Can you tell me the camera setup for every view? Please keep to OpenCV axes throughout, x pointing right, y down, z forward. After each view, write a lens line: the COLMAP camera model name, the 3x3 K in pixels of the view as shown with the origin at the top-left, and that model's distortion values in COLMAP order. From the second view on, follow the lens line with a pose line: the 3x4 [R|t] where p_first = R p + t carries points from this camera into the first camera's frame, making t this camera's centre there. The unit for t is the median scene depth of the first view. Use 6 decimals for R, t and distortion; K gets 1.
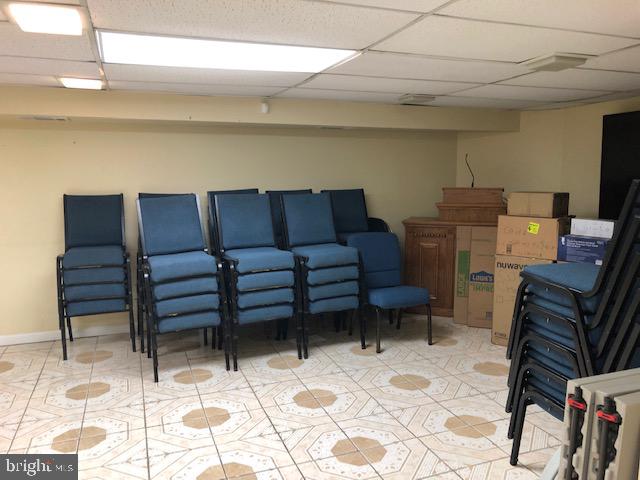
lens RADIAL K [[518.0, 0, 323.2], [0, 518.0, 242.5], [0, 0, 1]] dist [-0.000983, -0.003957]
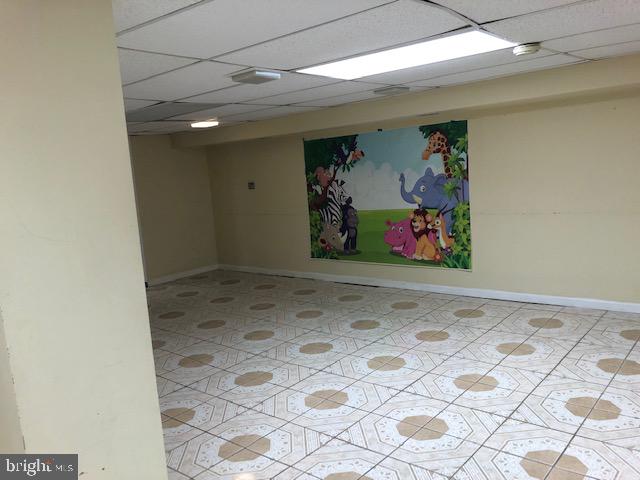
lens RADIAL K [[518.0, 0, 323.2], [0, 518.0, 242.5], [0, 0, 1]] dist [-0.000983, -0.003957]
pose [[0.477373, 0.100071, -0.872984, 0.361790], [-0.047101, 0.994980, 0.088300, -0.021821], [0.877438, -0.001034, 0.479690, 0.139367]]
